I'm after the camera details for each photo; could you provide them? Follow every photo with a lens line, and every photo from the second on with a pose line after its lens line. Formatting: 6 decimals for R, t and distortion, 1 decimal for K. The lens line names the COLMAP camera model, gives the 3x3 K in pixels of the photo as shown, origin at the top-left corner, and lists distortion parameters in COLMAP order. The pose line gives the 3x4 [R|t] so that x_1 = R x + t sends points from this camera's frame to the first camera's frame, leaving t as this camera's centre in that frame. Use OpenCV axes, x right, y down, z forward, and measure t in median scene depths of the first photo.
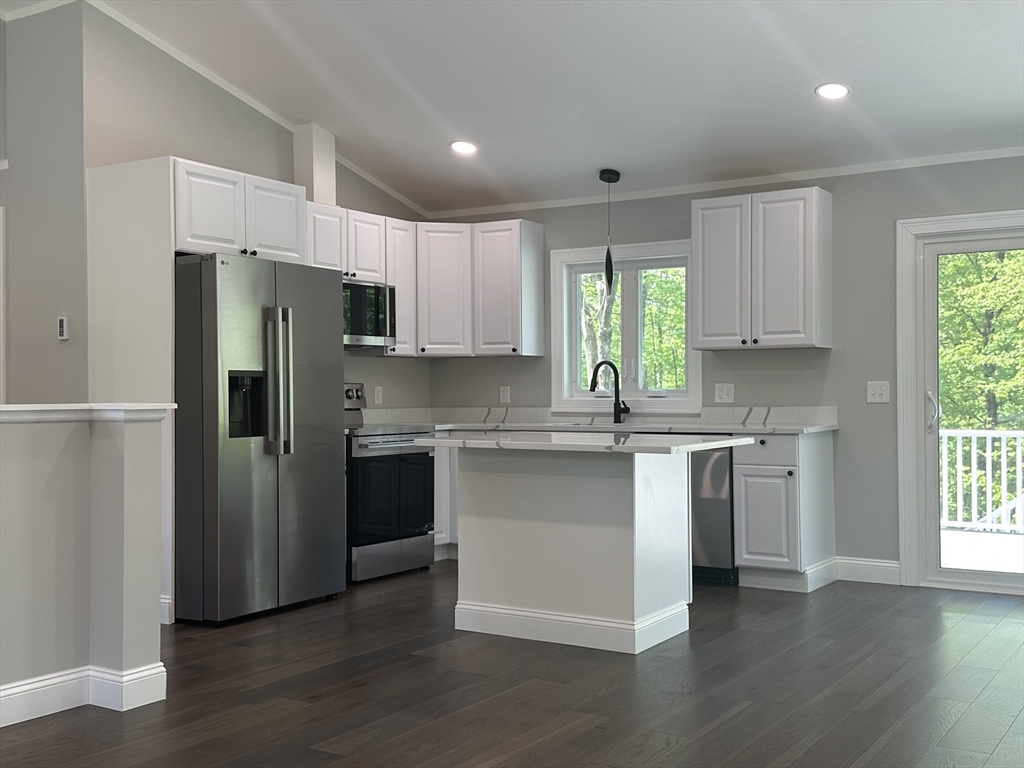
lens RADIAL K [[1119.3, 0, 513.3], [0, 1119.3, 389.7], [0, 0, 1]] dist [0.094701, 0.000000]
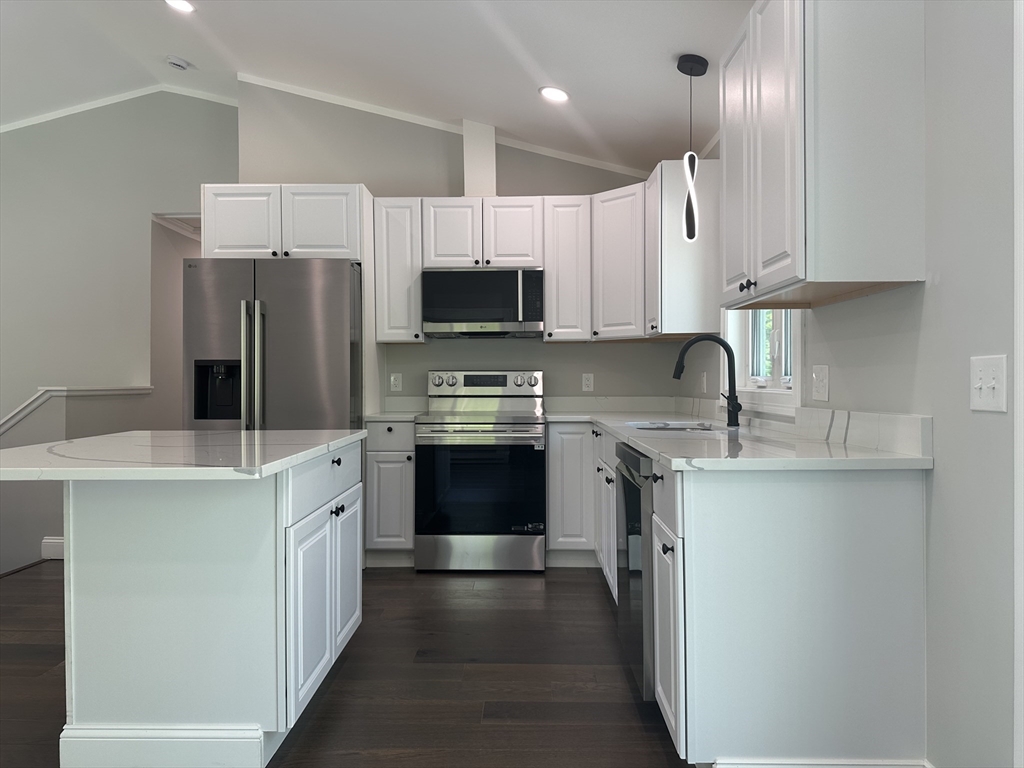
lens RADIAL K [[718.8, 0, 516.8], [0, 718.8, 381.2], [0, 0, 1]] dist [0.024509, -0.040392]
pose [[0.527254, 0.004963, -0.849694, 0.464667], [0.000799, 0.999980, 0.006336, -0.000092], [0.849708, -0.004020, 0.527239, 0.769202]]
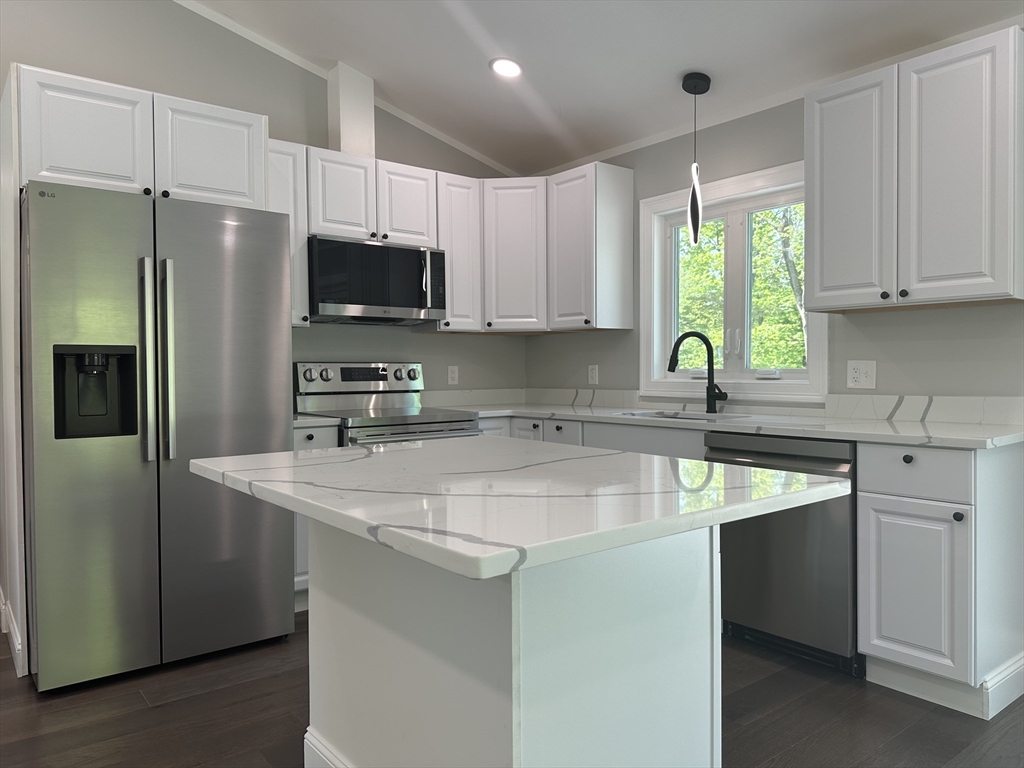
lens RADIAL K [[718.8, 0, 514.6], [0, 718.8, 386.2], [0, 0, 1]] dist [0.024509, -0.040392]
pose [[0.942832, 0.007278, -0.333190, 0.152674], [0.001740, 0.999640, 0.026758, -0.002246], [0.333265, -0.025808, 0.942480, 0.573447]]
